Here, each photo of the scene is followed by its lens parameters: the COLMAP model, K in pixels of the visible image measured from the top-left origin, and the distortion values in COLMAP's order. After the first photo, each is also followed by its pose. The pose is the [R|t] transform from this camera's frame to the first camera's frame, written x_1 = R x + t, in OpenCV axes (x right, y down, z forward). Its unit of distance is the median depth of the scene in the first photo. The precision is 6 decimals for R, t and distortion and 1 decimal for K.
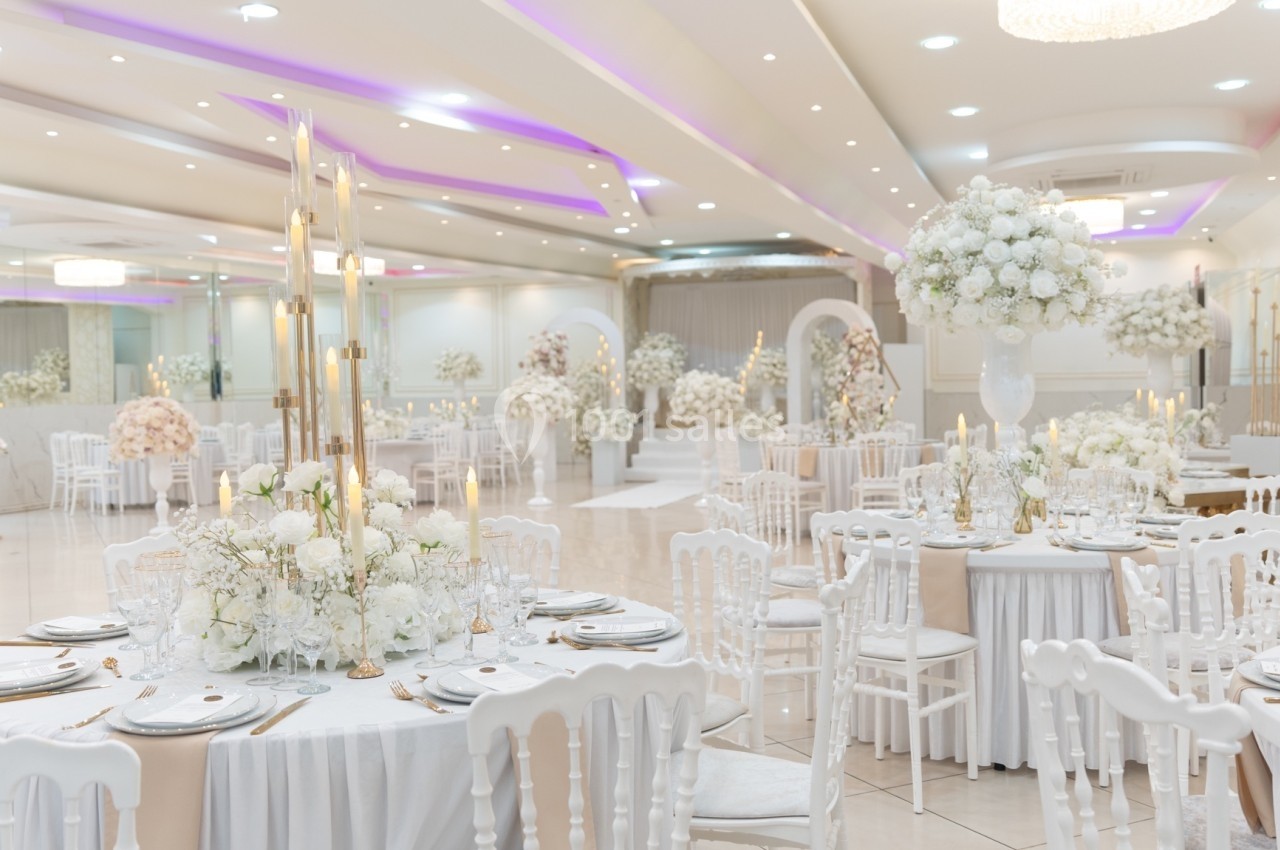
lens RADIAL K [[1353.3, 0, 663.4], [0, 1353.3, 437.1], [0, 0, 1]] dist [0.062096, 0.000000]
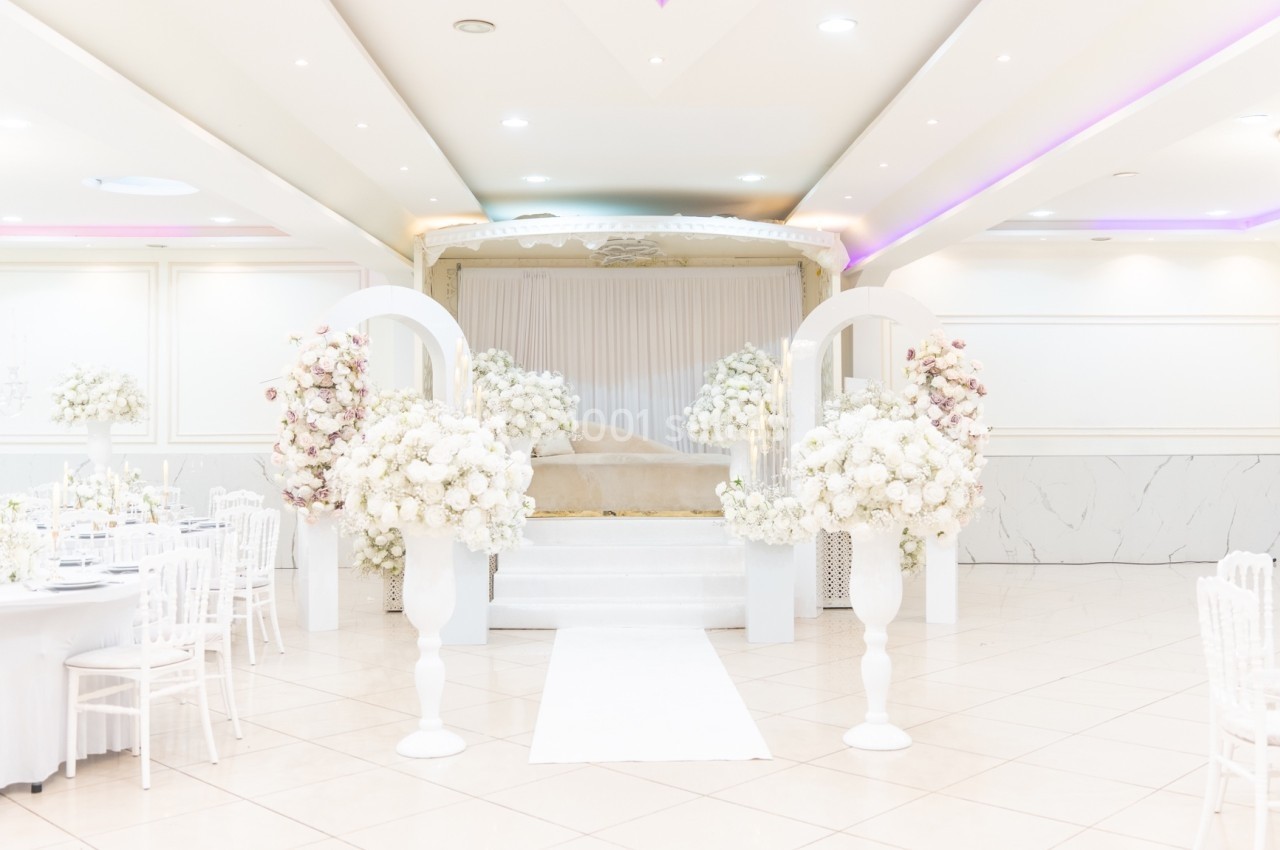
lens RADIAL K [[1277.4, 0, 649.2], [0, 1277.4, 427.0], [0, 0, 1]] dist [0.030768, 0.000000]
pose [[0.948356, 0.015734, 0.316818, -0.121674], [-0.000924, 0.998902, -0.046842, -0.019979], [-0.317207, 0.044130, 0.947329, 0.519384]]
